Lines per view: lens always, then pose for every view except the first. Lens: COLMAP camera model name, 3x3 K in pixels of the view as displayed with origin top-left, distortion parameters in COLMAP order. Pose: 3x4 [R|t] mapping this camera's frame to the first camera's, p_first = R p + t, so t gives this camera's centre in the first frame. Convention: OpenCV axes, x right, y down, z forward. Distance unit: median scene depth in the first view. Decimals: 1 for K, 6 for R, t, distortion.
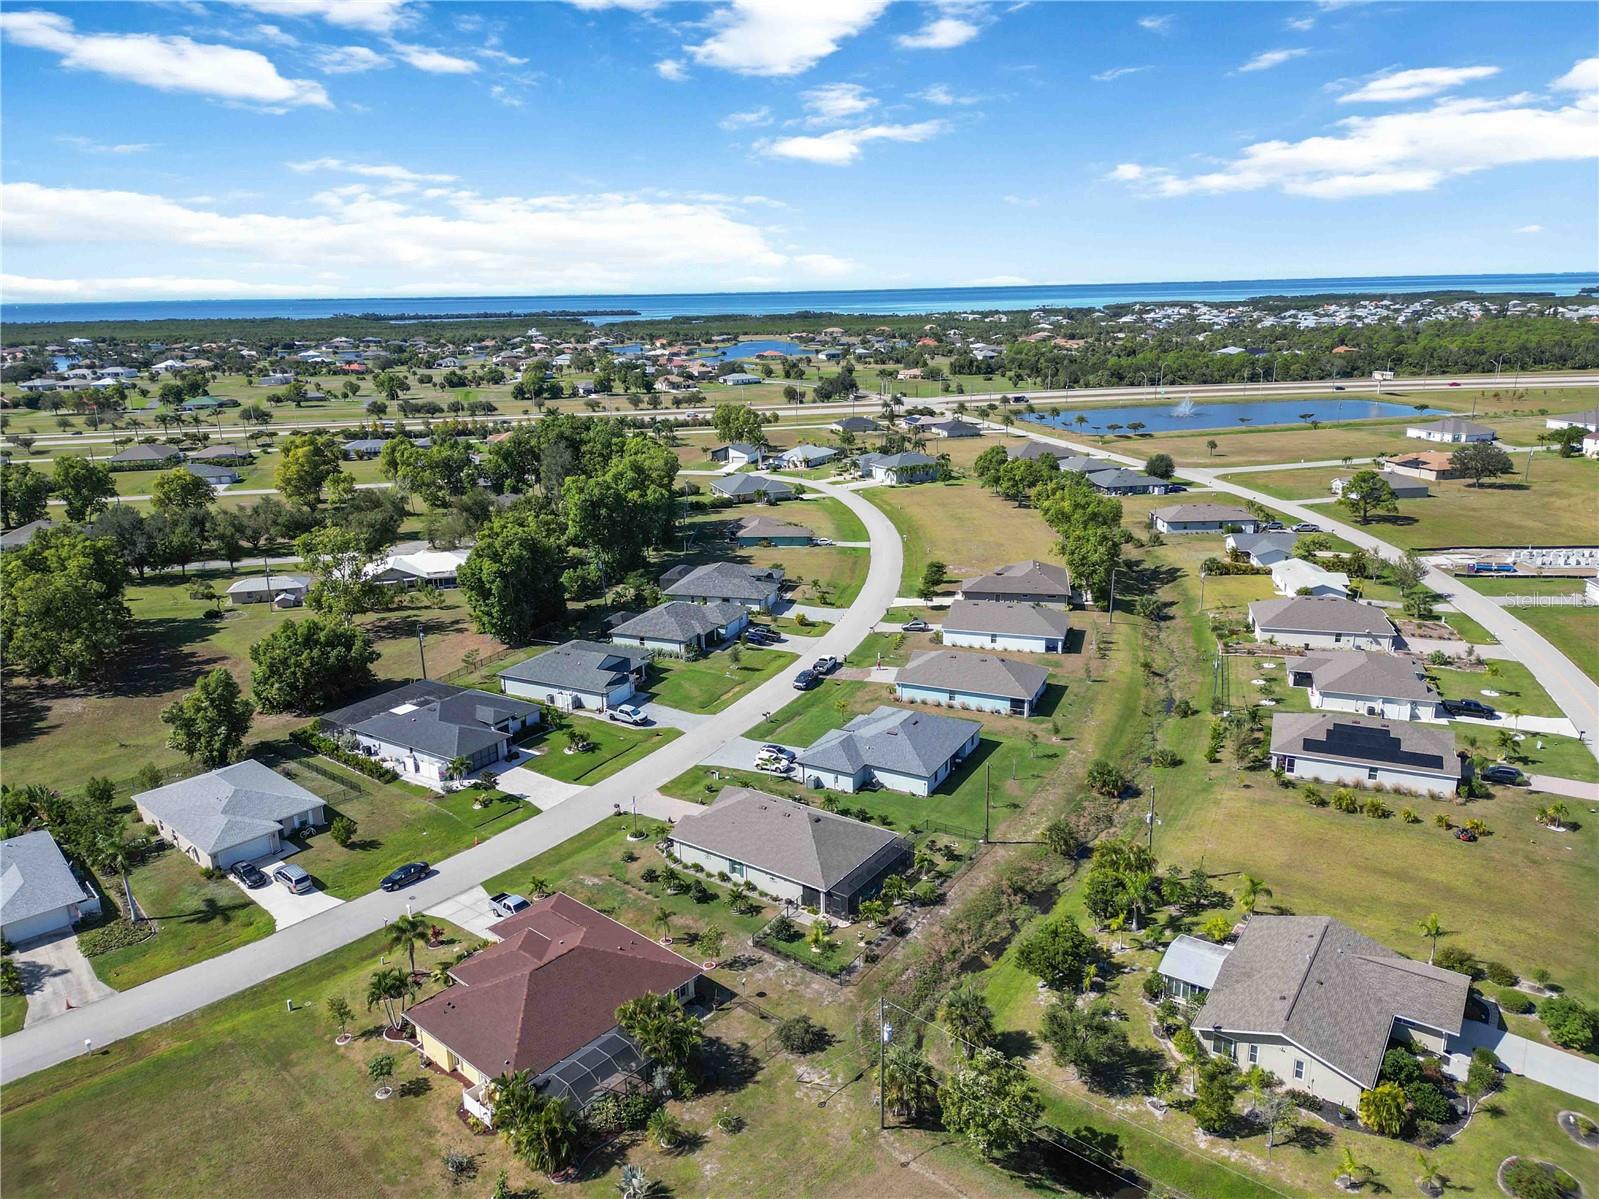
lens RADIAL K [[1106.0, 0, 799.5], [0, 1106.0, 599.5], [0, 0, 1]] dist [0.079500, -0.092935]
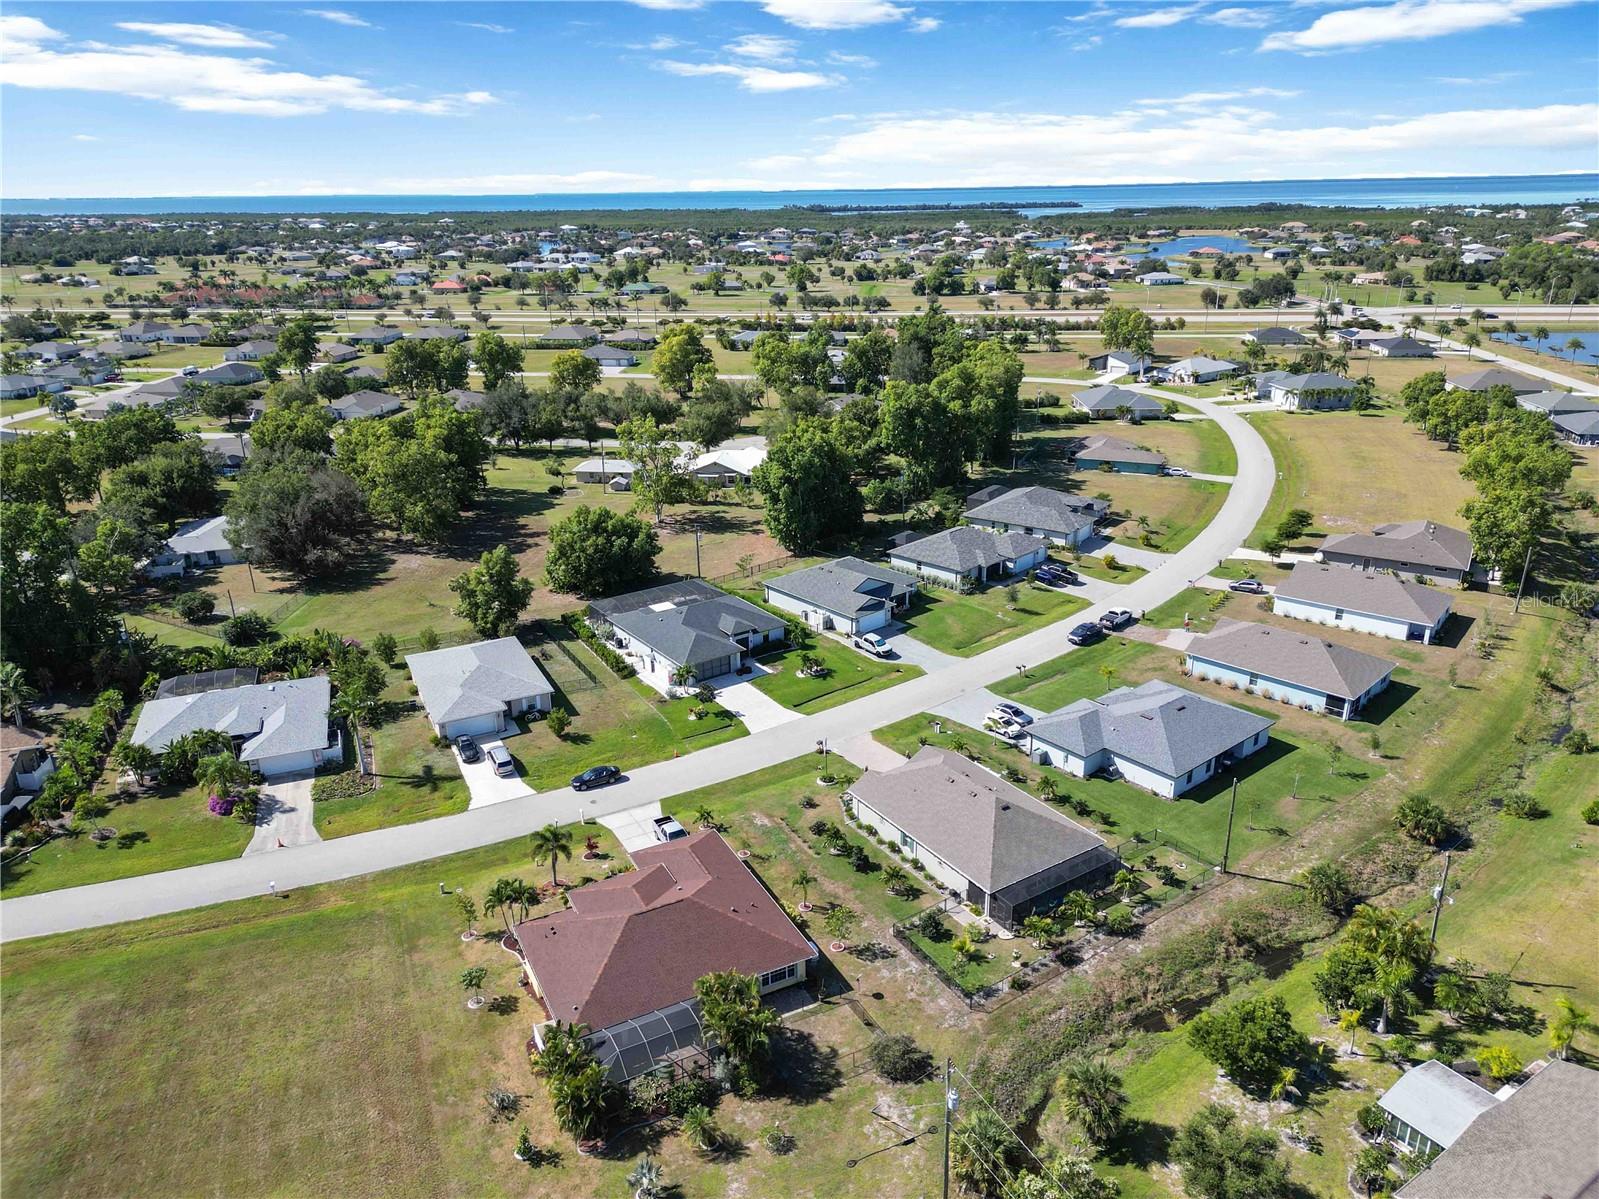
lens RADIAL K [[1106.0, 0, 799.5], [0, 1106.0, 599.5], [0, 0, 1]] dist [0.079500, -0.092935]
pose [[0.930181, 0.132137, -0.342496, 0.100246], [-0.101547, 0.989184, 0.105843, -0.025943], [0.352777, -0.063673, 0.933538, 0.102076]]
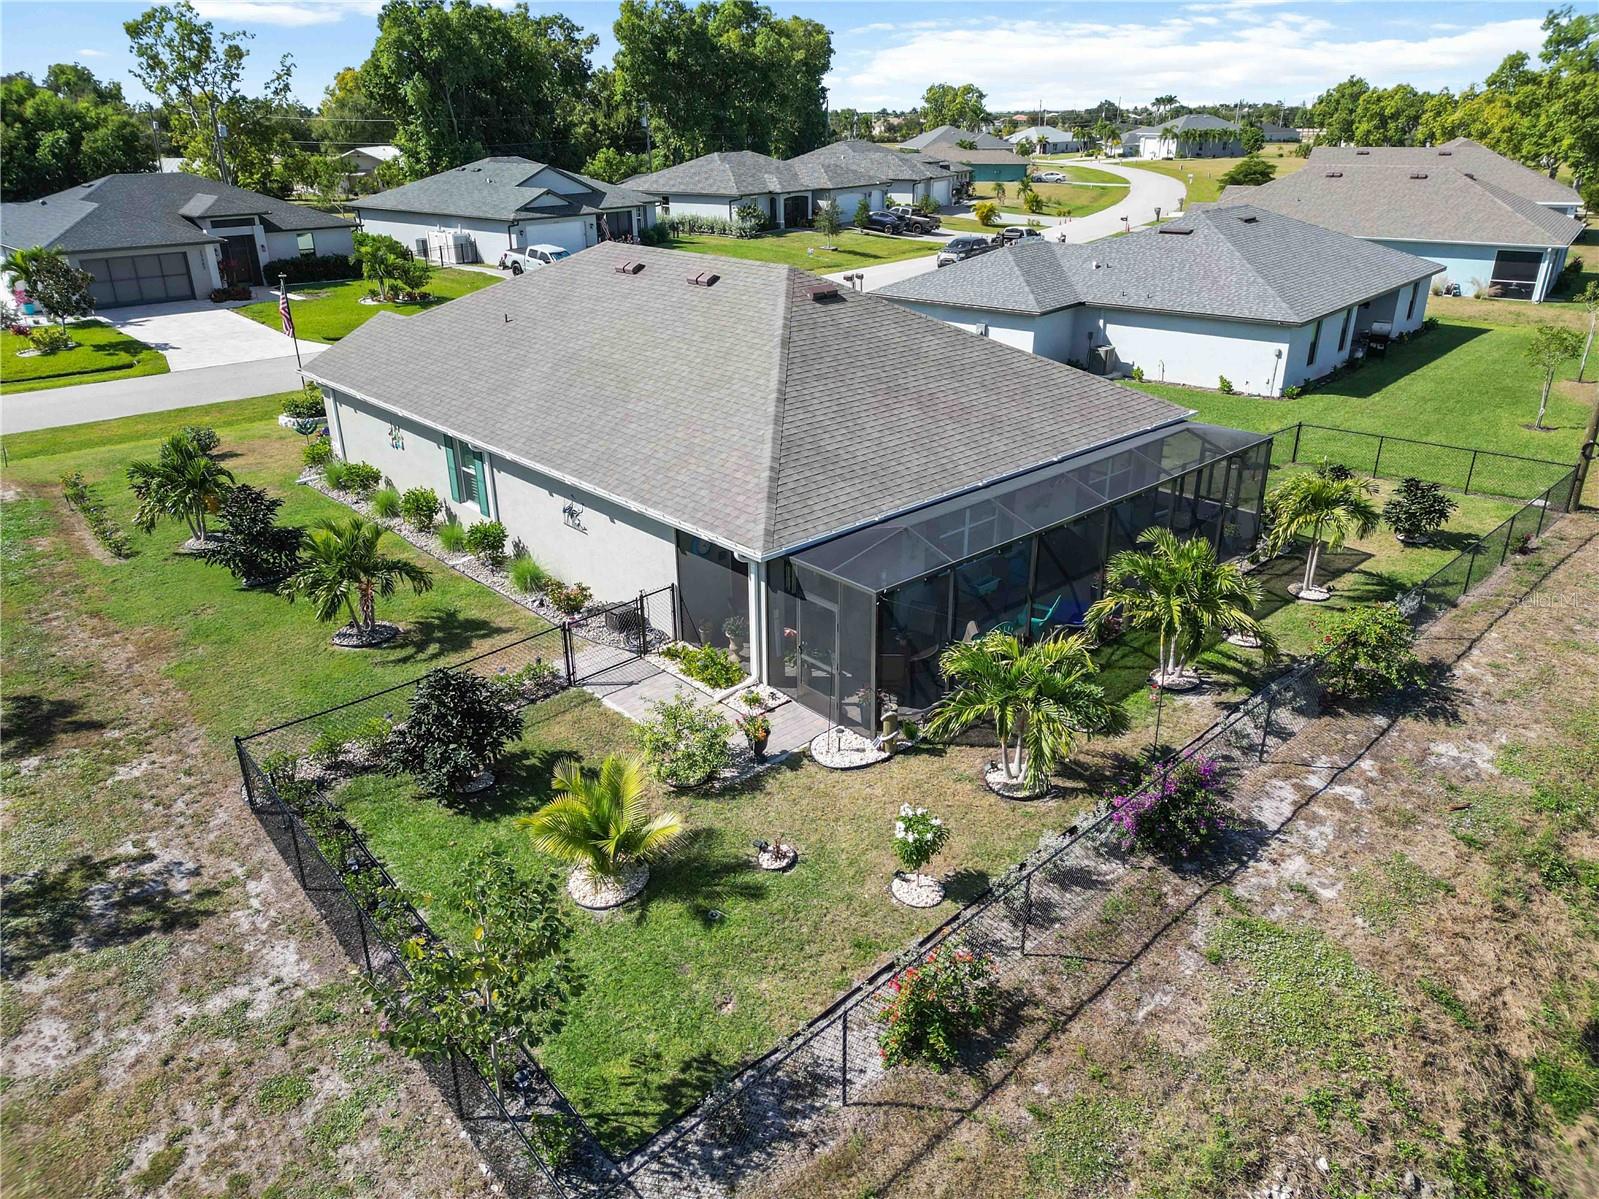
lens RADIAL K [[1106.0, 0, 799.5], [0, 1106.0, 599.5], [0, 0, 1]] dist [0.079500, -0.092935]
pose [[0.977385, 0.094057, -0.189401, 0.041186], [-0.066759, 0.987077, 0.145682, 0.160349], [0.200656, -0.129743, 0.971033, 0.548126]]
